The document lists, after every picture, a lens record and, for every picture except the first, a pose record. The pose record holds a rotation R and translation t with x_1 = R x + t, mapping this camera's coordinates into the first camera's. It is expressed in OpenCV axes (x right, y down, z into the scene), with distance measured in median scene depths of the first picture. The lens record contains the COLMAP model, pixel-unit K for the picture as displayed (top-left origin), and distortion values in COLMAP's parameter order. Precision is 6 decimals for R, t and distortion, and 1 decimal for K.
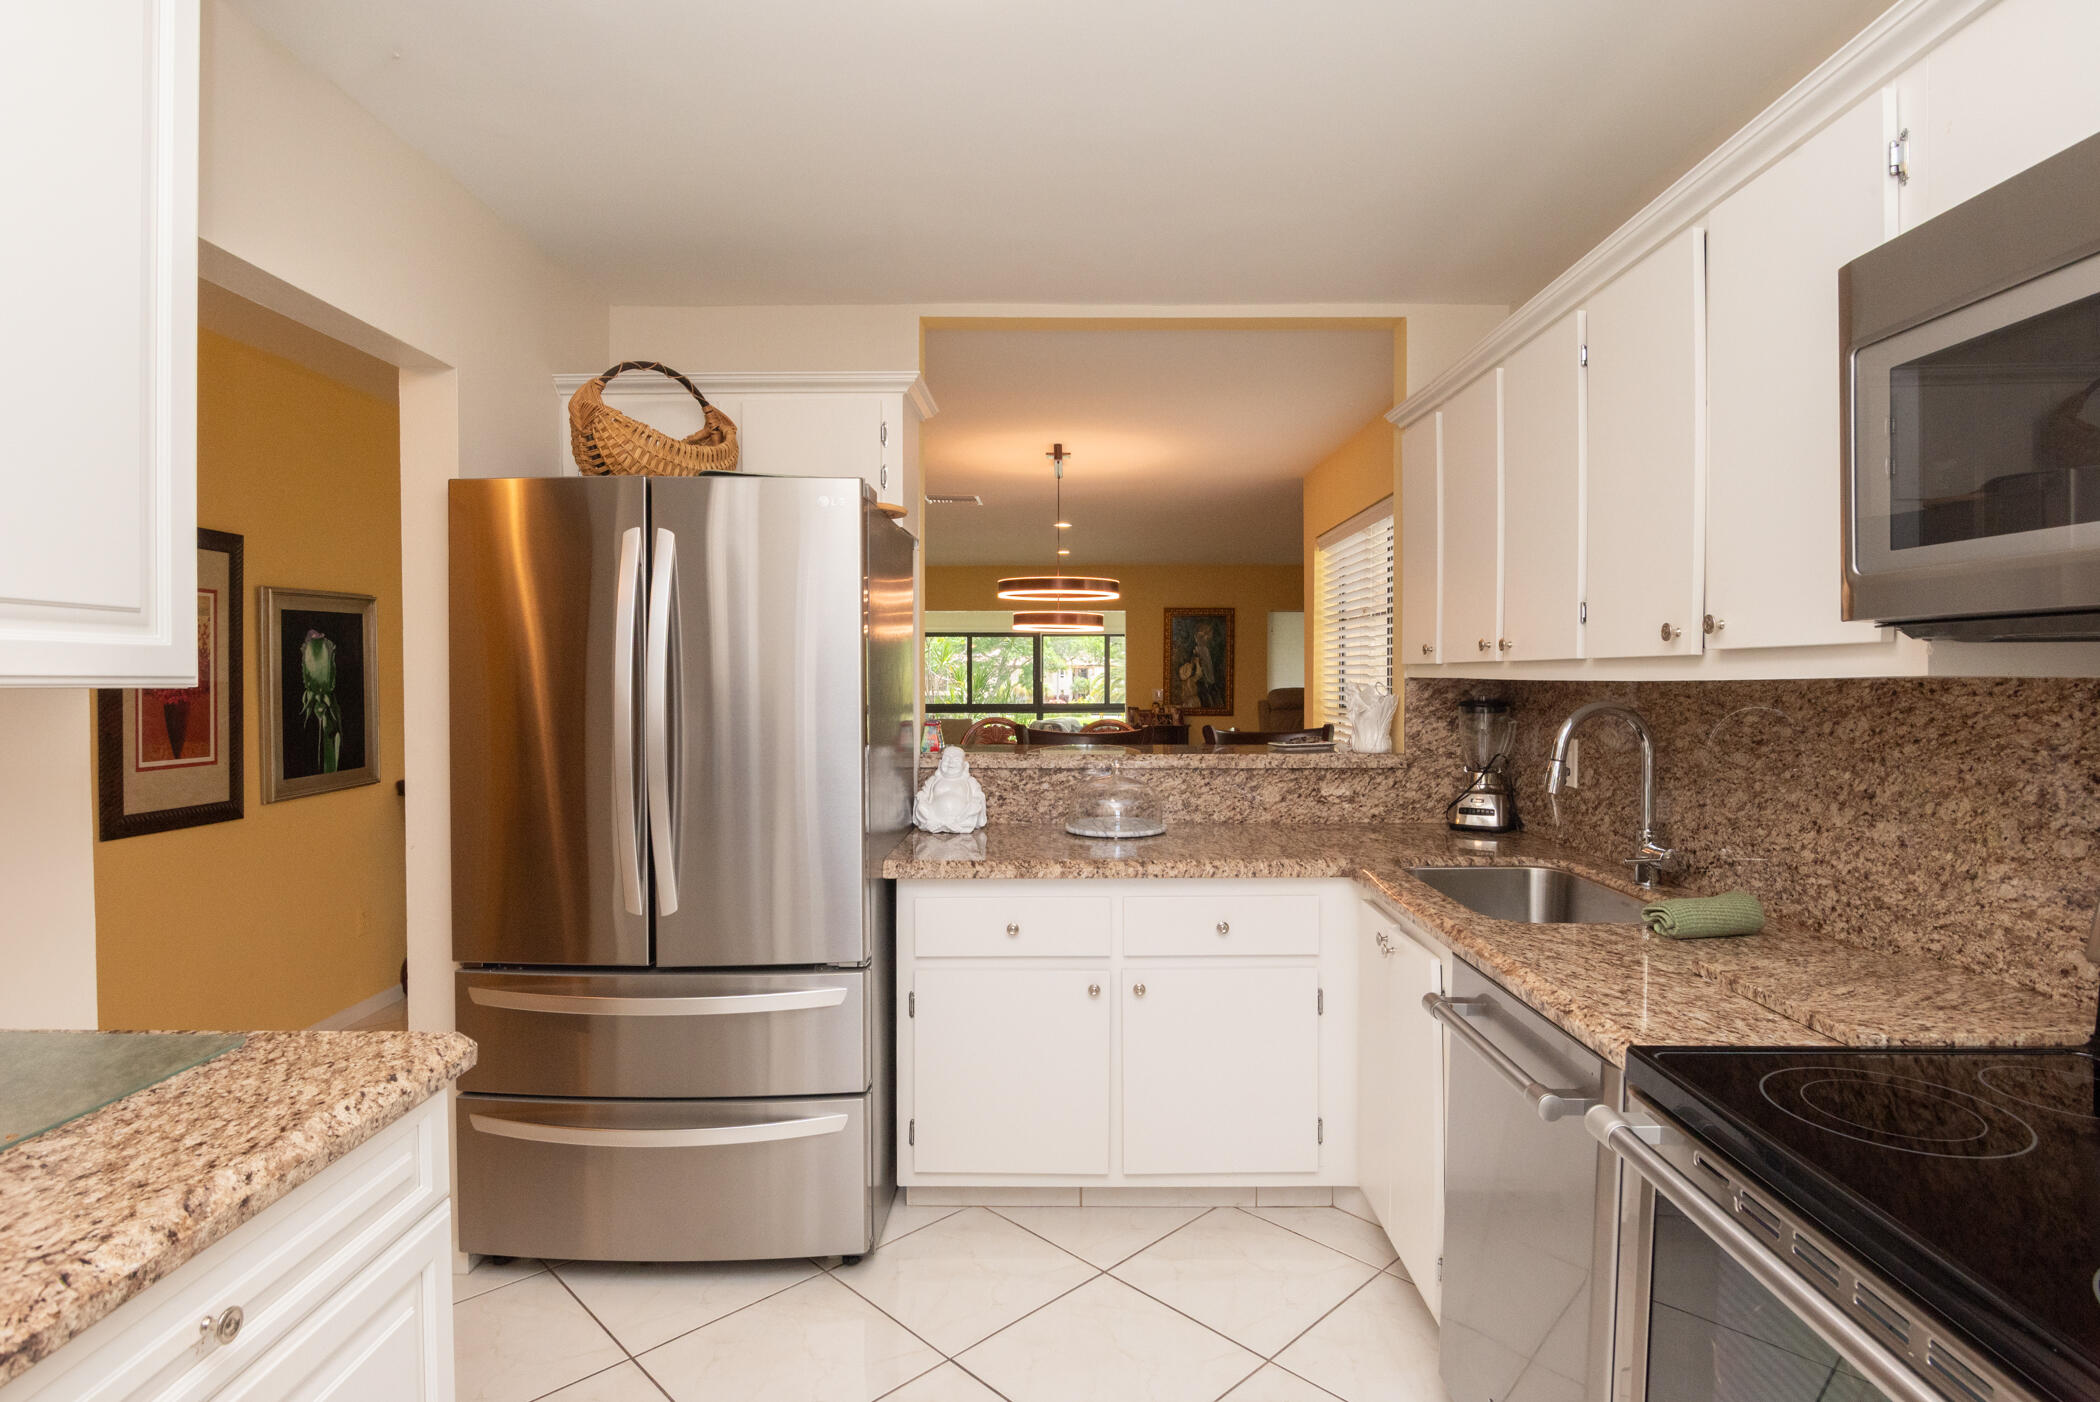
lens RADIAL K [[1067.7, 0, 1059.3], [0, 1067.7, 694.2], [0, 0, 1]] dist [-0.014217, -0.000393]
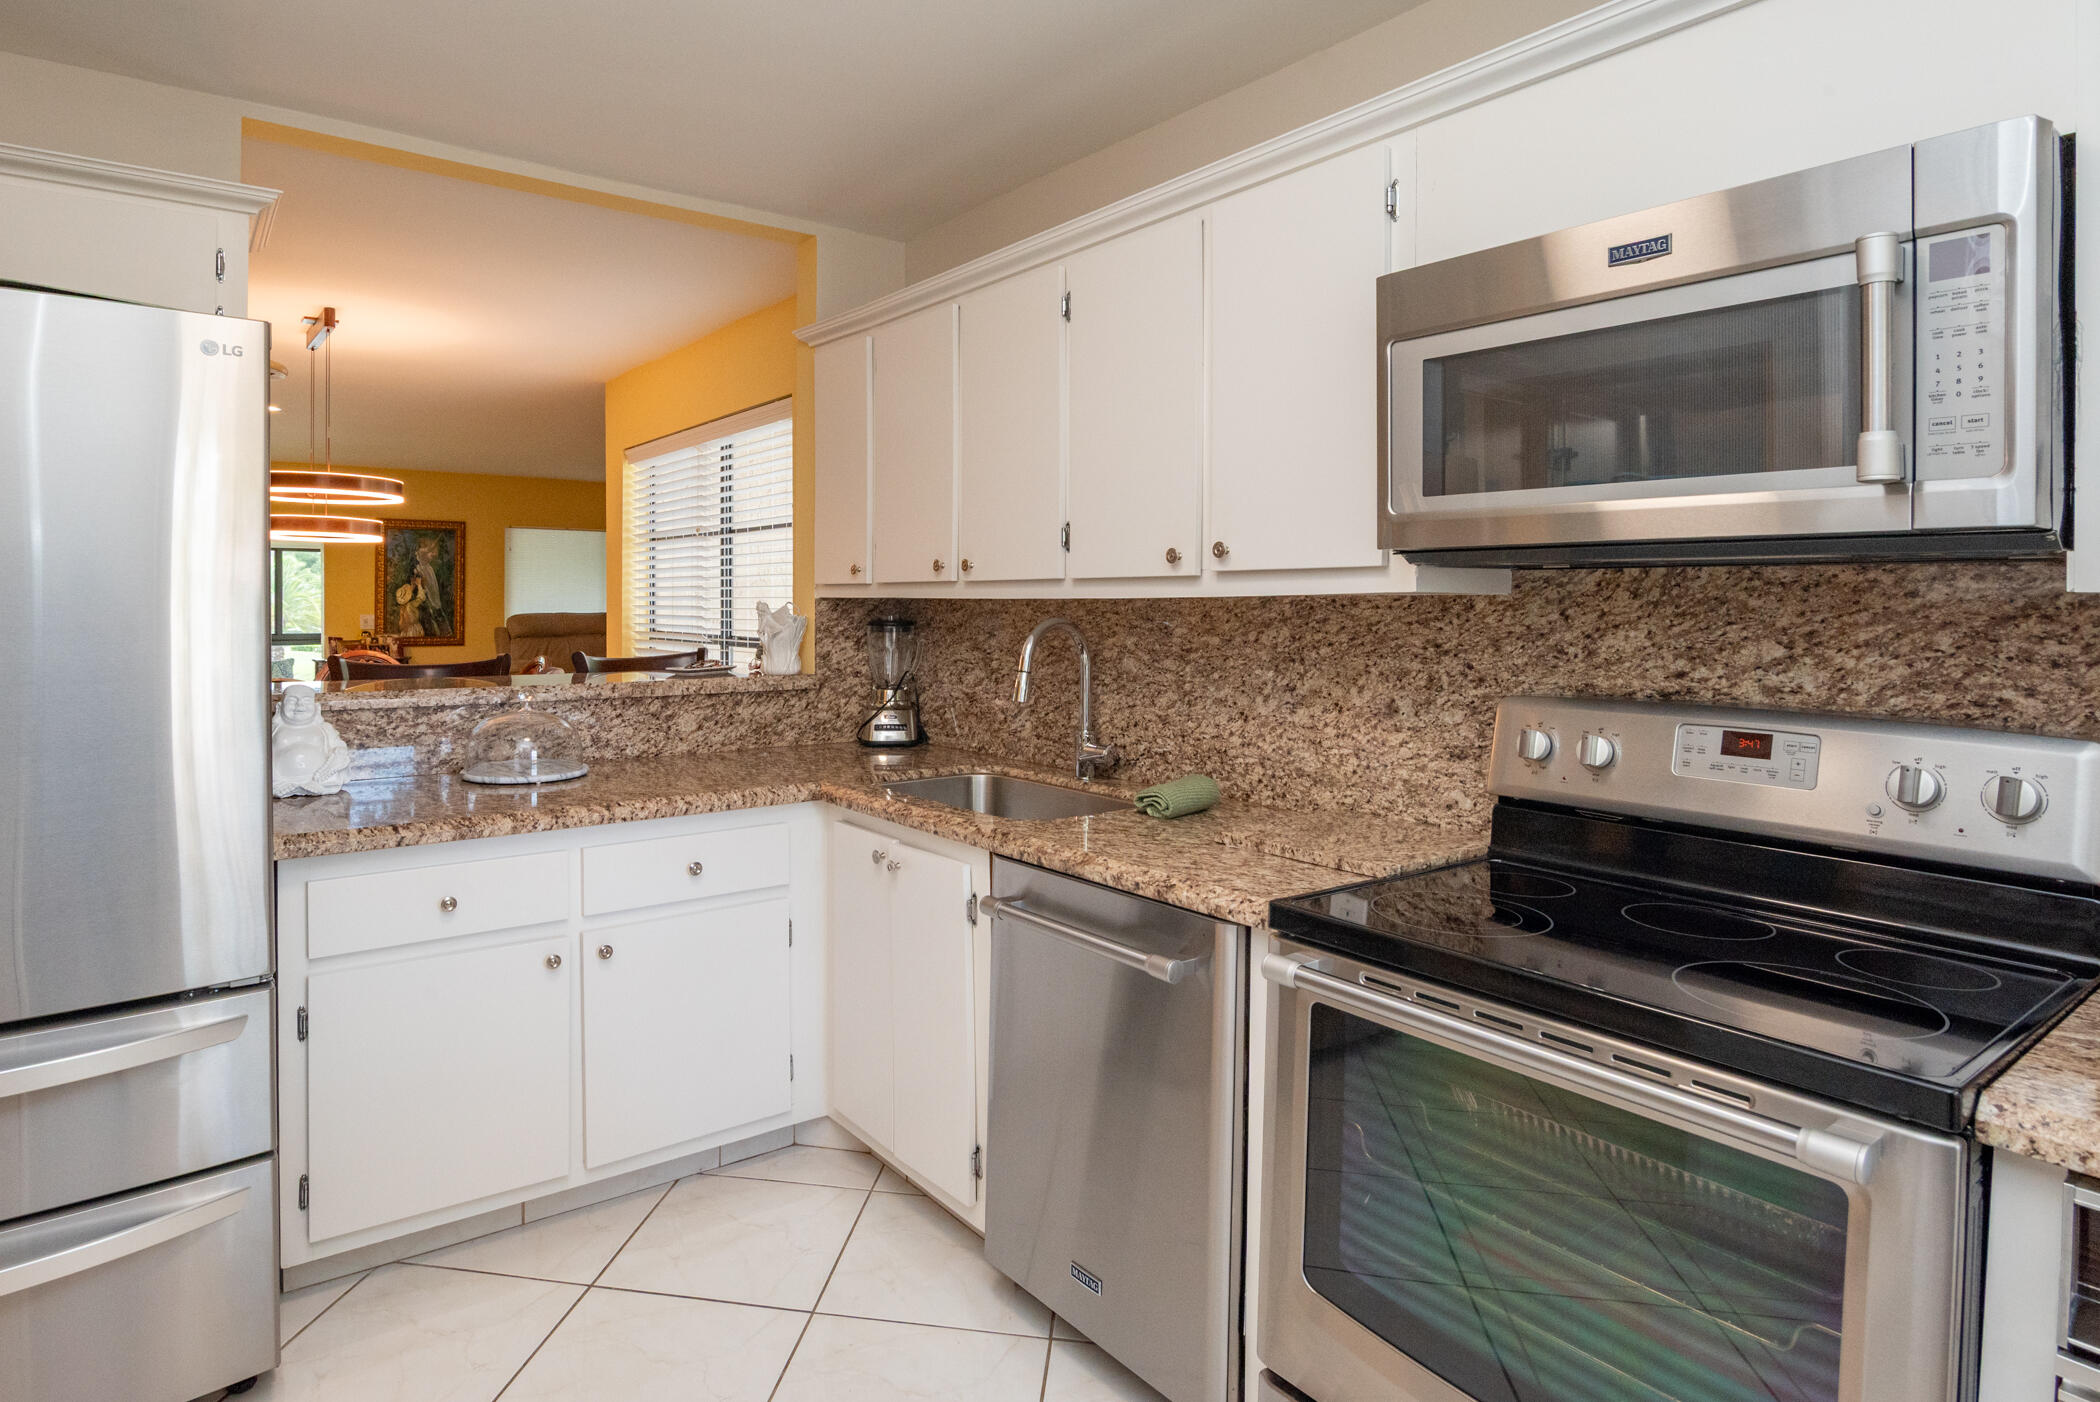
lens RADIAL K [[1137.8, 0, 943.7], [0, 1137.8, 611.4], [0, 0, 1]] dist [-0.011547, -0.000726]
pose [[0.820129, -0.001147, 0.572178, -0.259694], [0.006161, 0.999958, -0.006826, 0.007221], [-0.572146, 0.009123, 0.820101, 0.086755]]
